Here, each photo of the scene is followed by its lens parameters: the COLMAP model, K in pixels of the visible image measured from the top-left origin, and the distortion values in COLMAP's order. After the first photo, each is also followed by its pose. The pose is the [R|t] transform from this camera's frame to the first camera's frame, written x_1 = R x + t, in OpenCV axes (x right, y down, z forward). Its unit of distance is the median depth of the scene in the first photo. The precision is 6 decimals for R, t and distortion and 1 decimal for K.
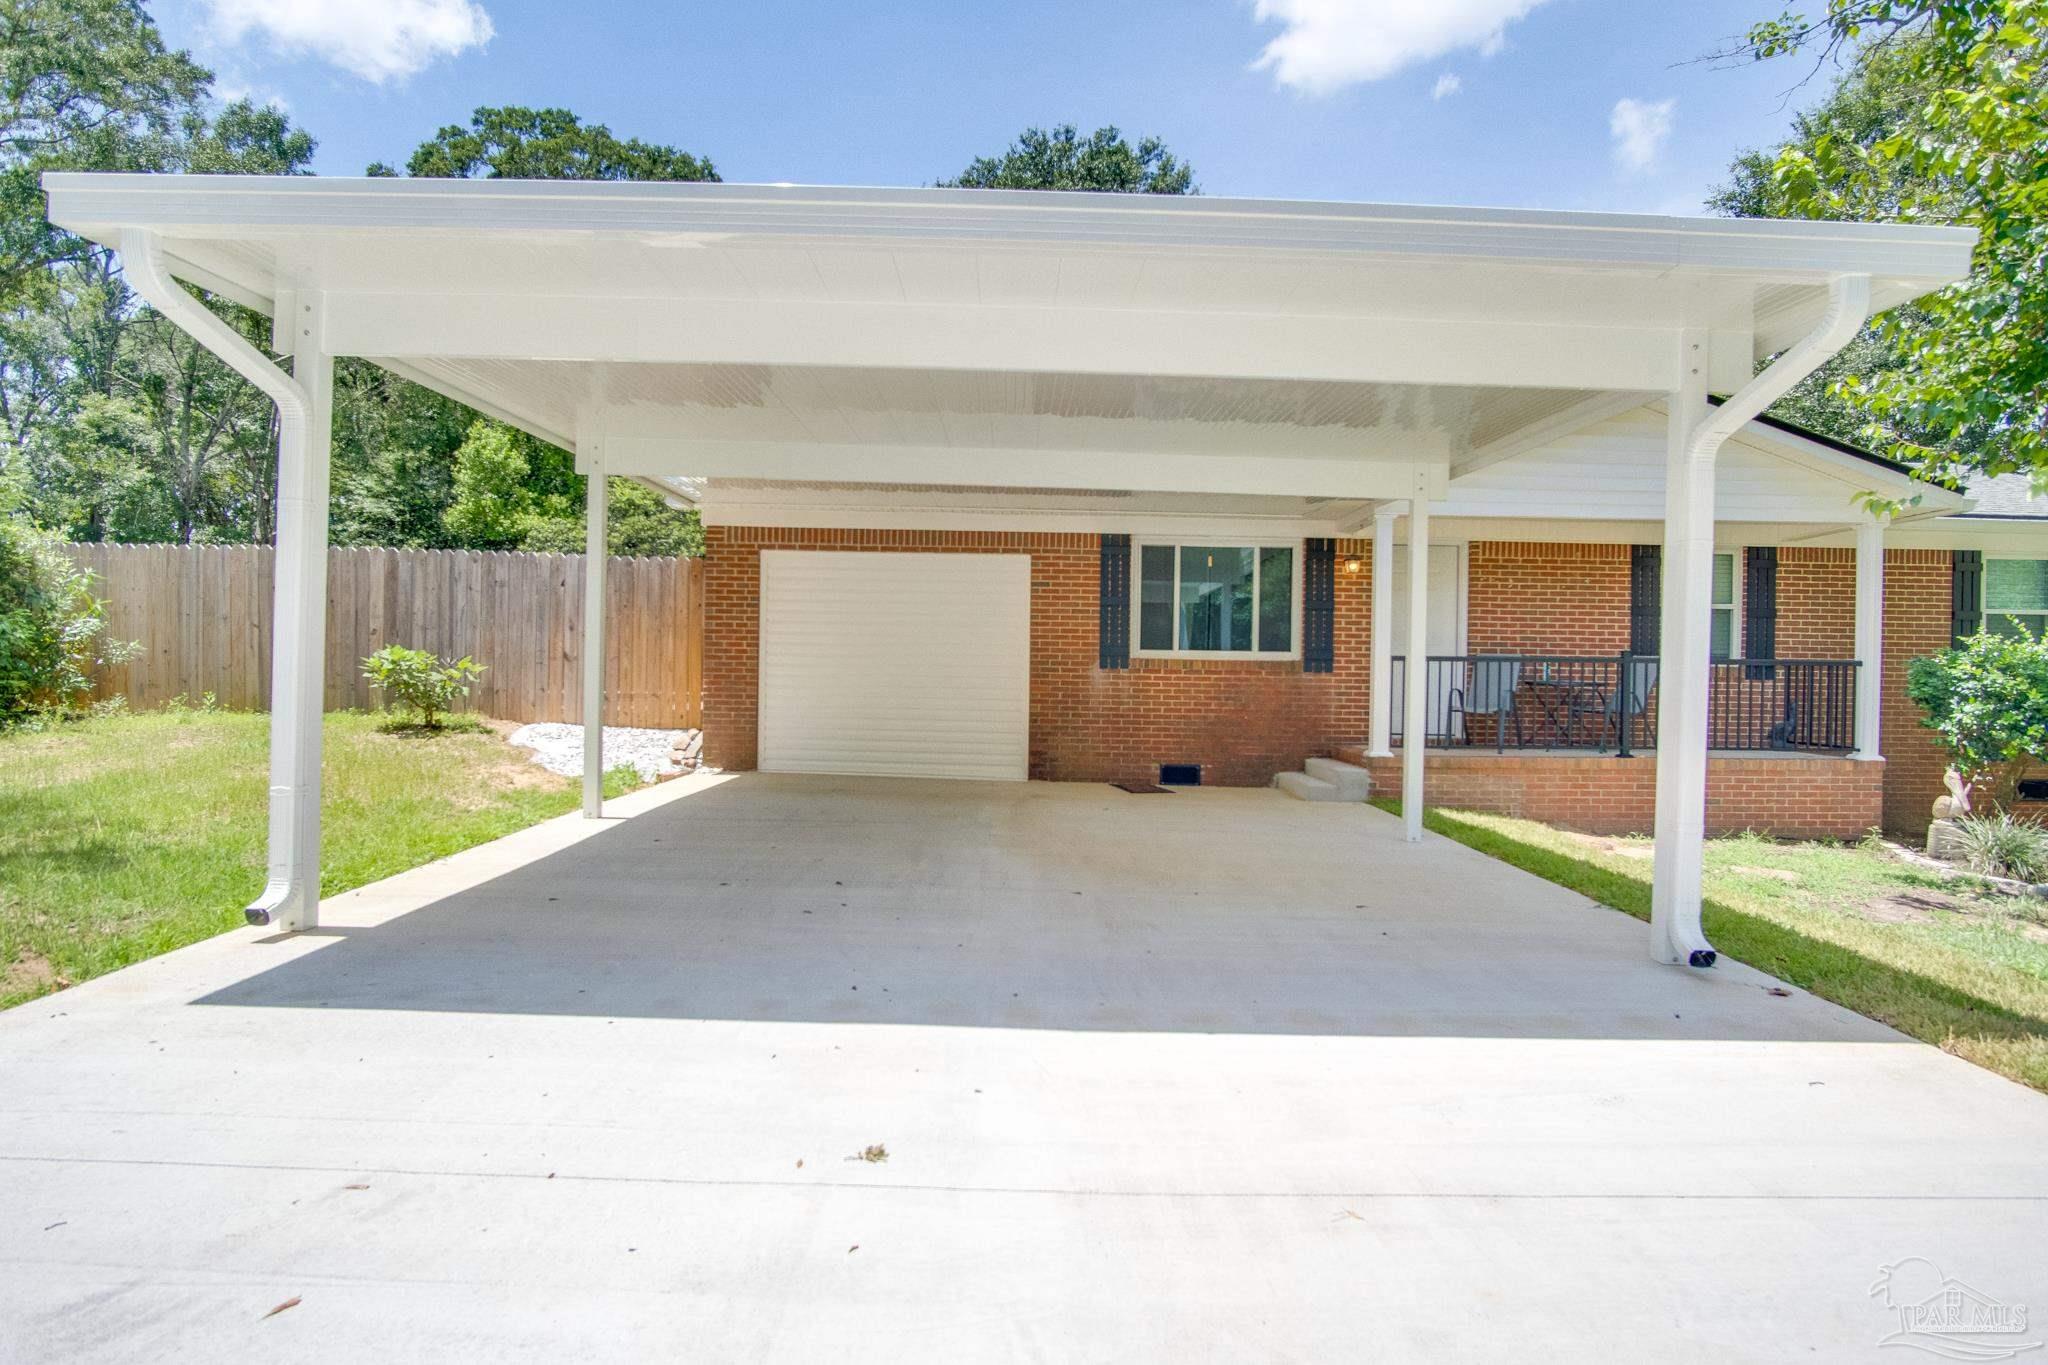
lens RADIAL K [[1092.7, 0, 1024.0], [0, 1092.7, 682.5], [0, 0, 1]] dist [-0.032499, 0.008311]
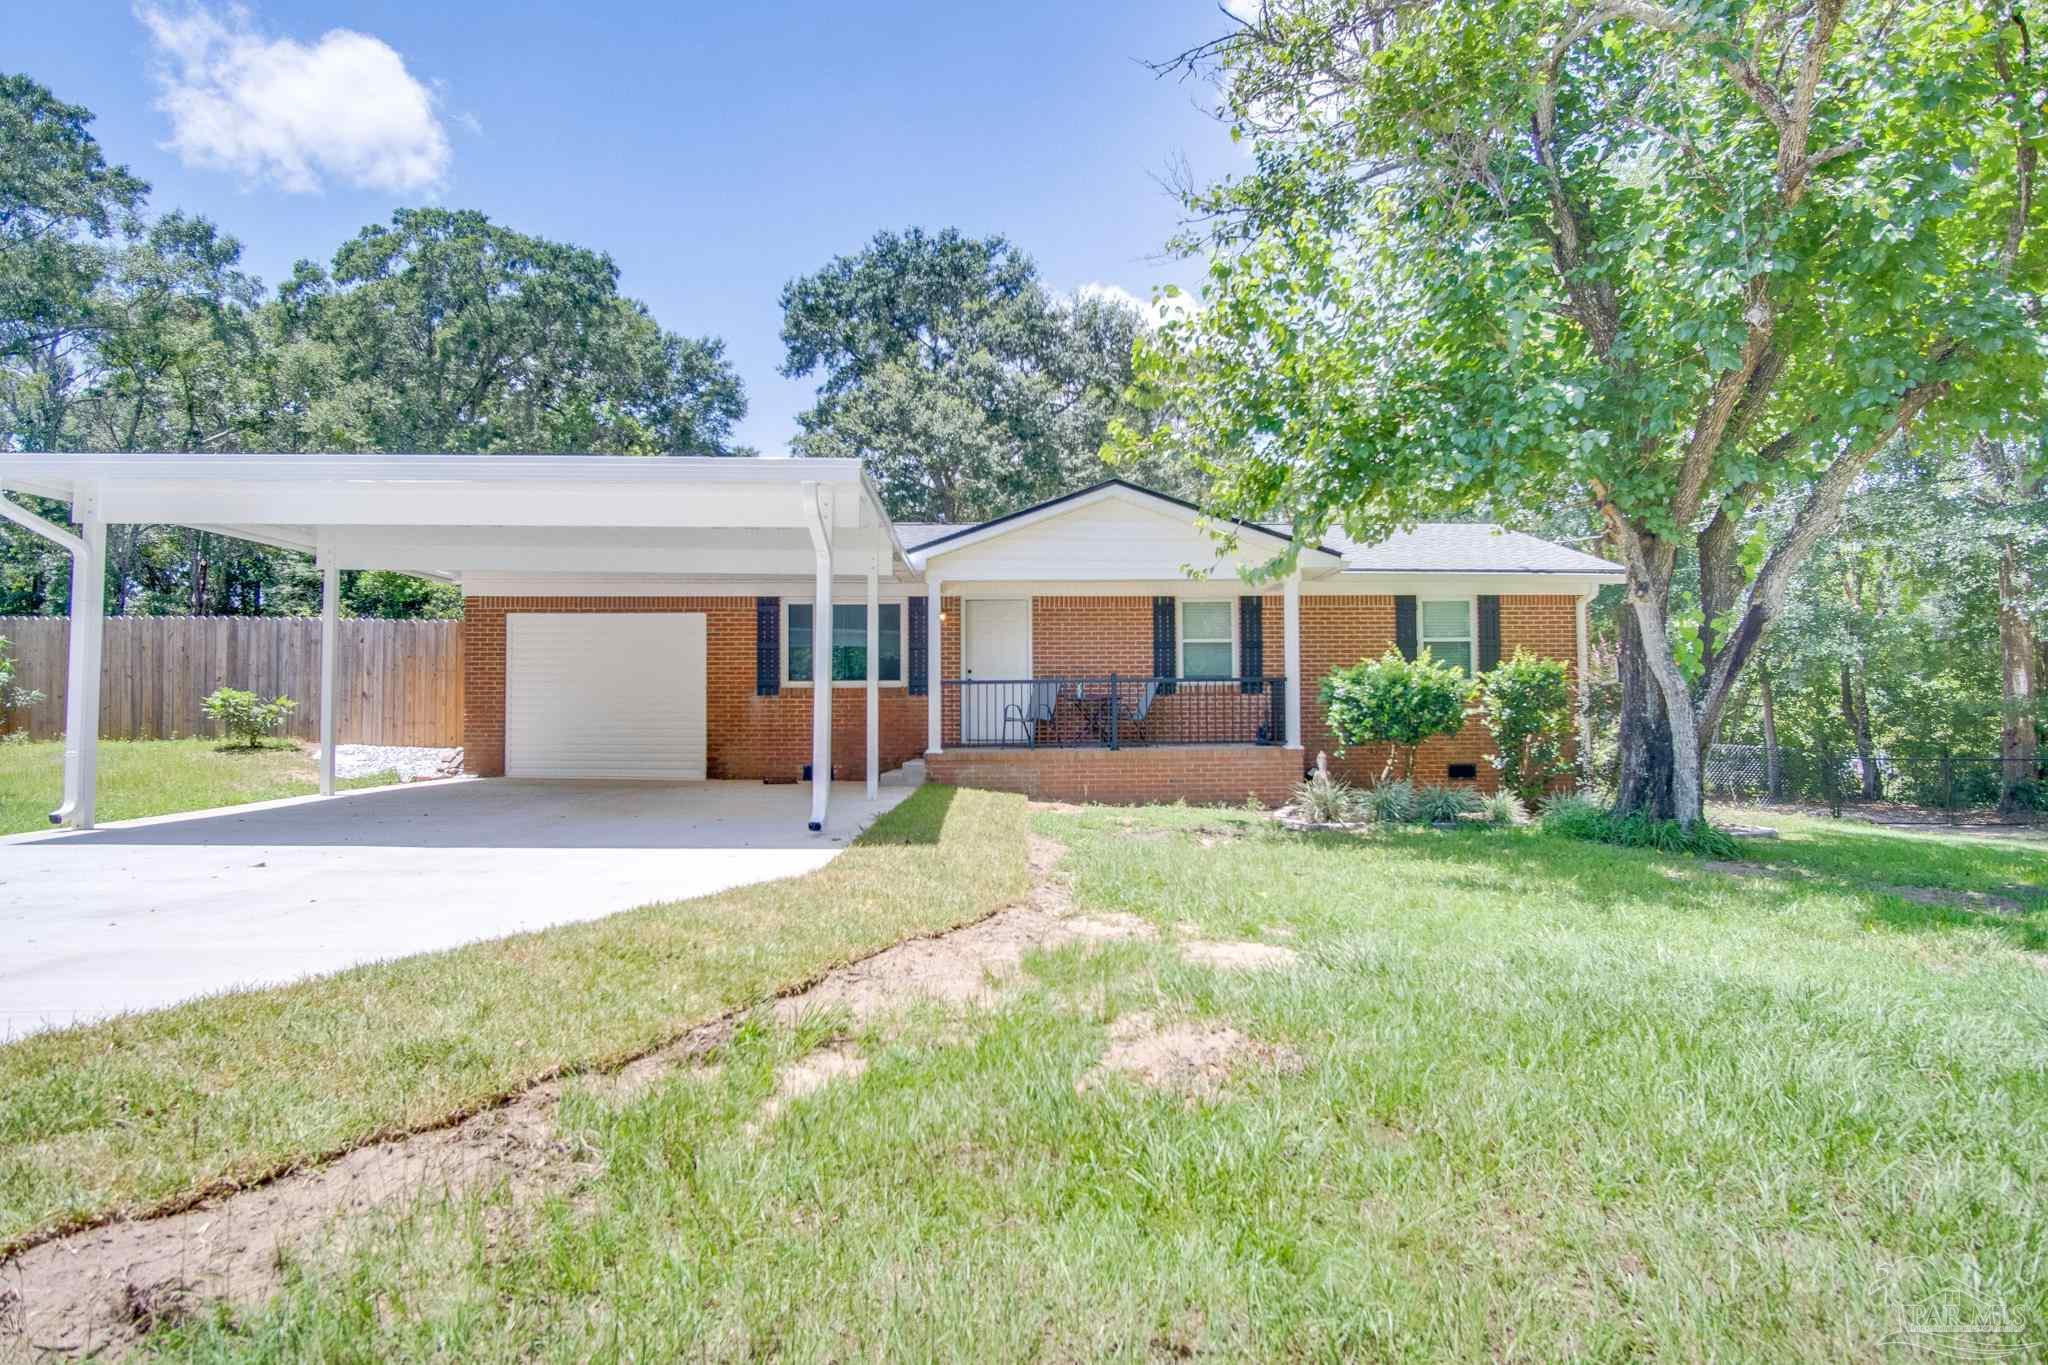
lens RADIAL K [[1092.7, 0, 1024.0], [0, 1092.7, 682.5], [0, 0, 1]] dist [-0.032499, 0.008311]
pose [[0.999449, -0.020076, 0.026414, 0.359504], [0.021186, 0.998875, -0.042432, 0.034887], [-0.025532, 0.042968, 0.998750, -0.356831]]
